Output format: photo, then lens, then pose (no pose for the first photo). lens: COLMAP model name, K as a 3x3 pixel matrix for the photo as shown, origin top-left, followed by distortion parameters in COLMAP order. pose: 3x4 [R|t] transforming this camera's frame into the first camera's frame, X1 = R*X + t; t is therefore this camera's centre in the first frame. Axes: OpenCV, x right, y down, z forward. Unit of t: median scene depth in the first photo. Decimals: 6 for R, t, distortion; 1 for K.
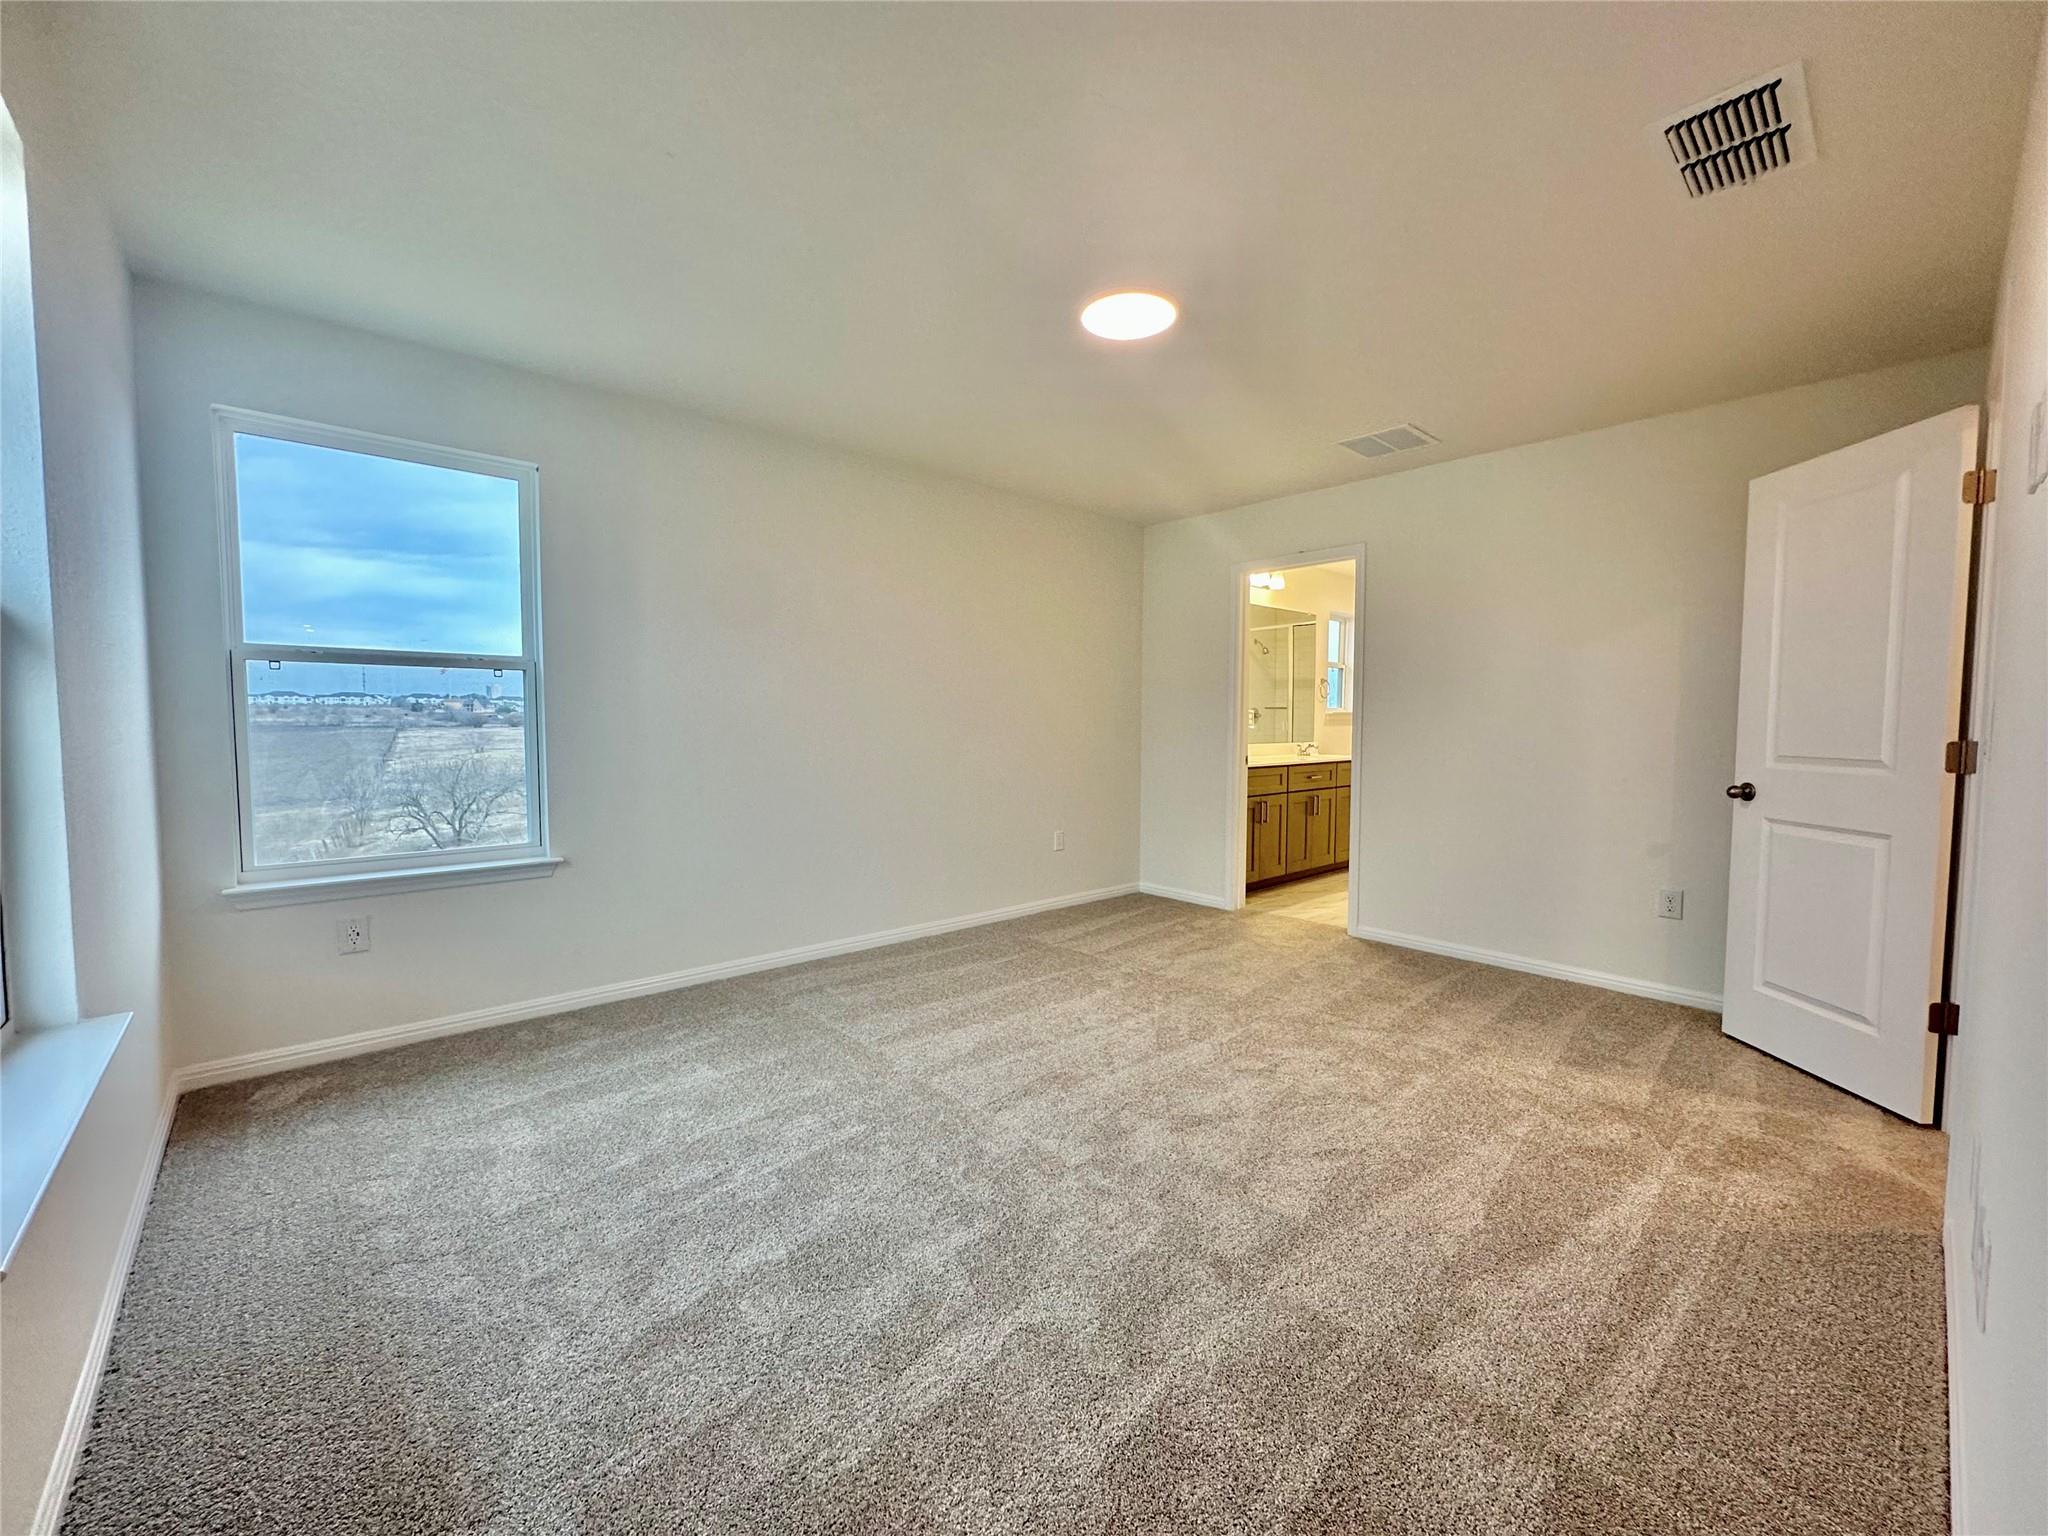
lens RADIAL K [[823.7, 0, 1024.0], [0, 823.7, 768.0], [0, 0, 1]] dist [-0.003354, -0.000147]
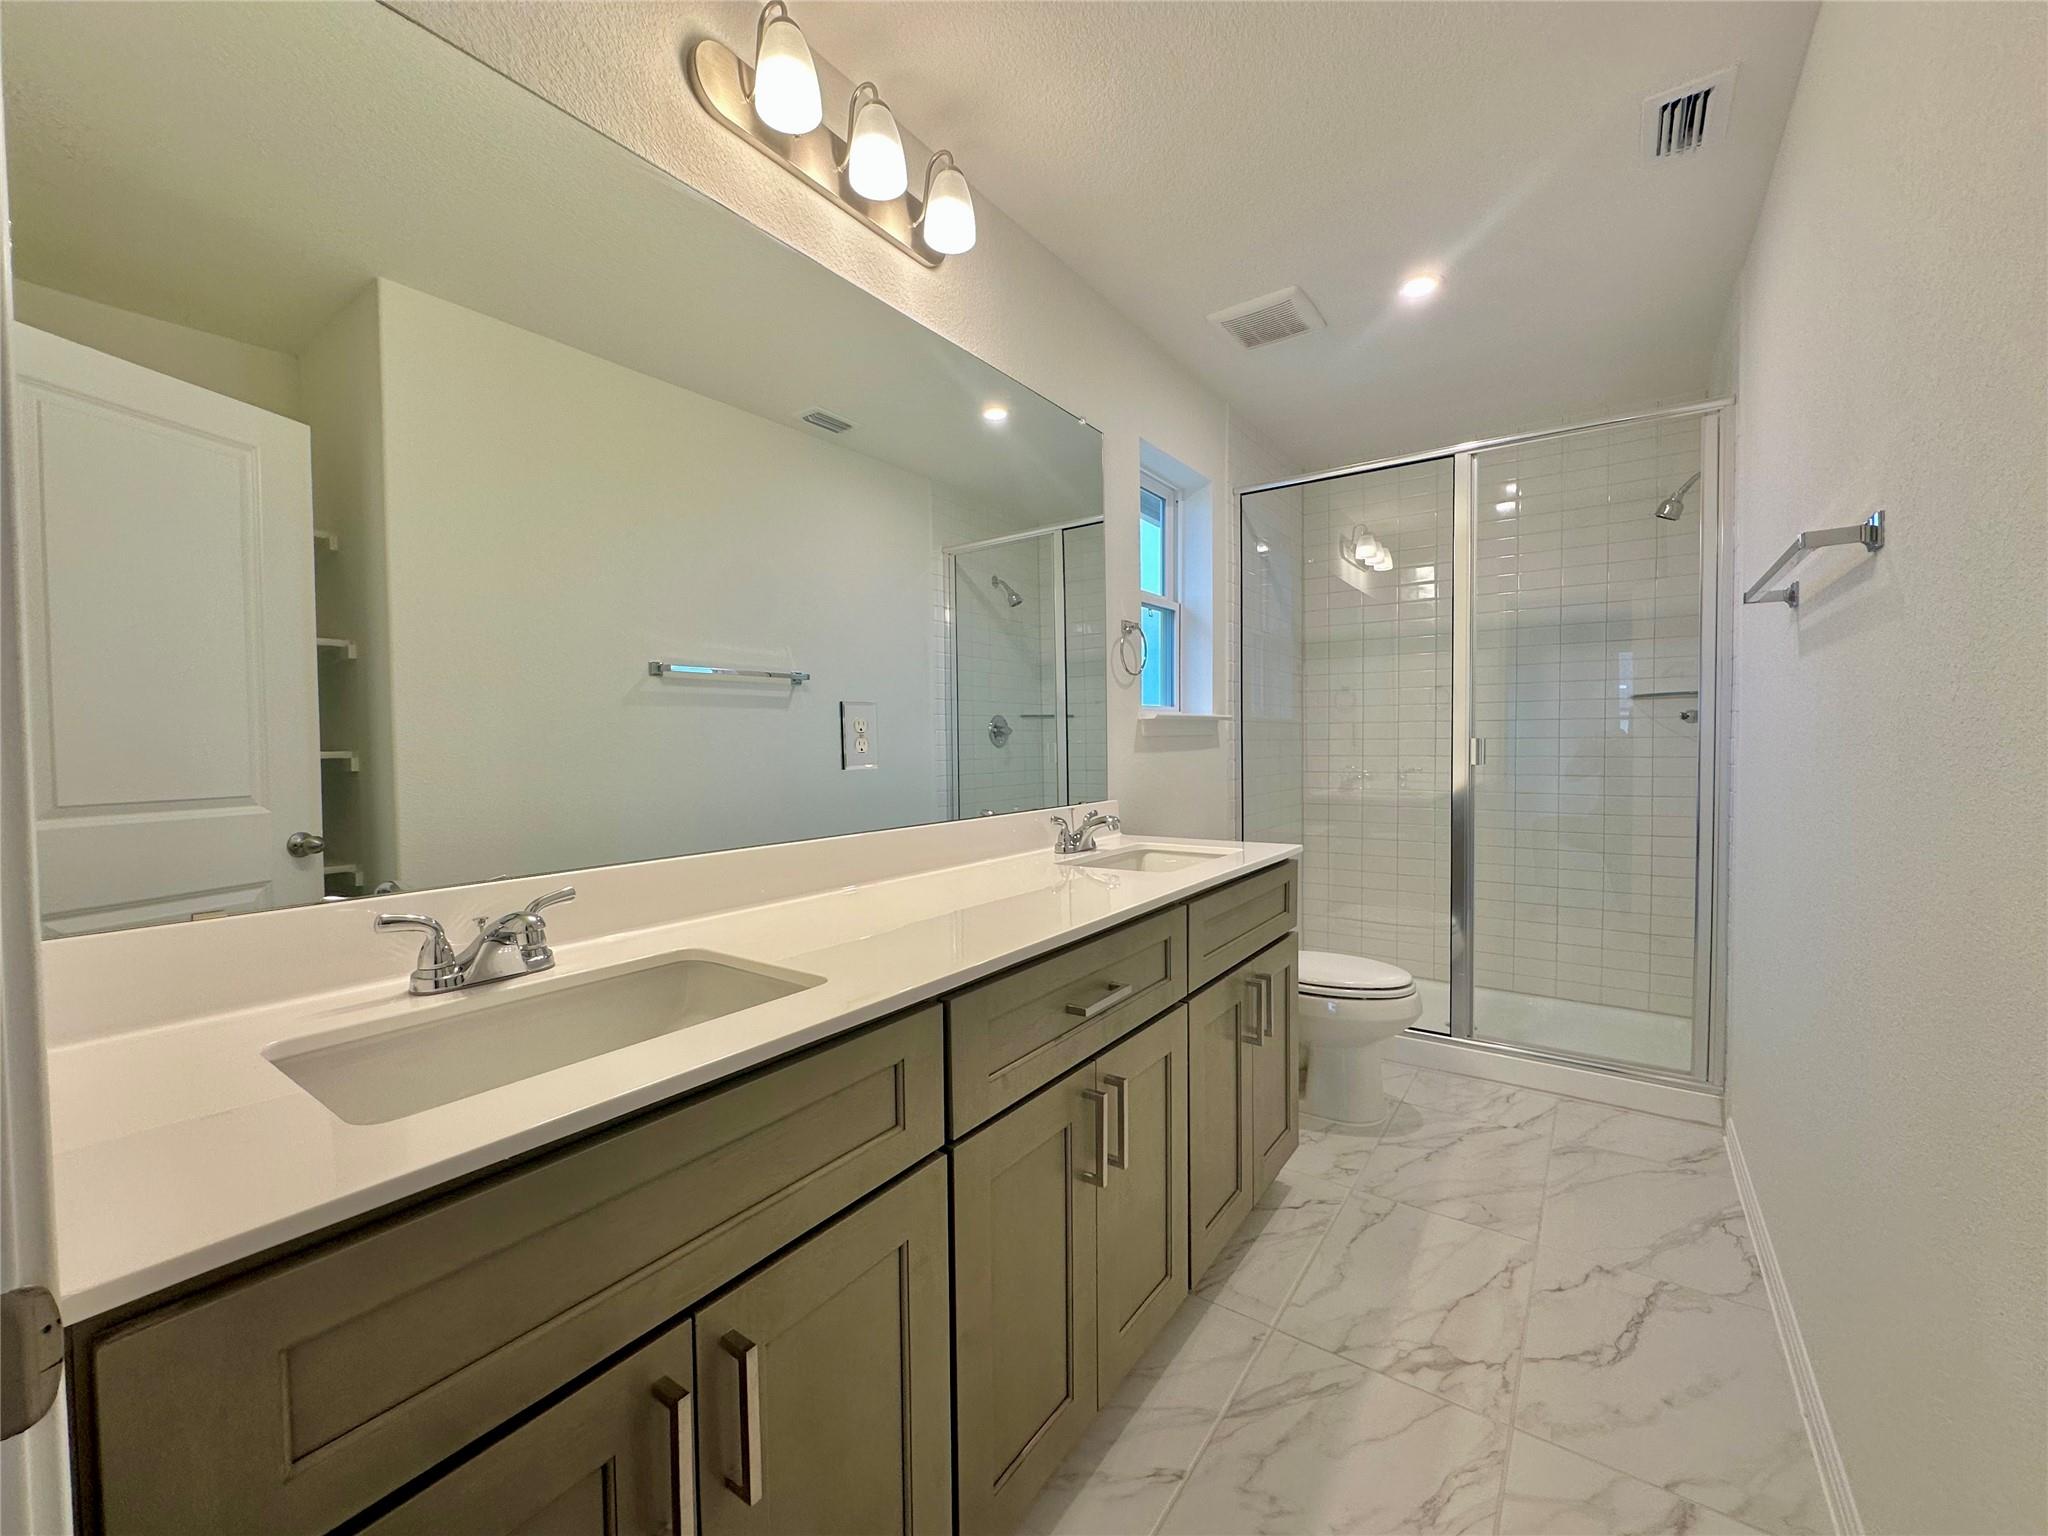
lens RADIAL K [[823.7, 0, 1024.0], [0, 823.7, 768.0], [0, 0, 1]] dist [-0.003354, -0.000147]
pose [[0.975823, -0.018940, 0.217739, 0.229068], [0.025295, 0.999330, -0.026438, -0.035070], [-0.217092, 0.031306, 0.975649, 0.630927]]
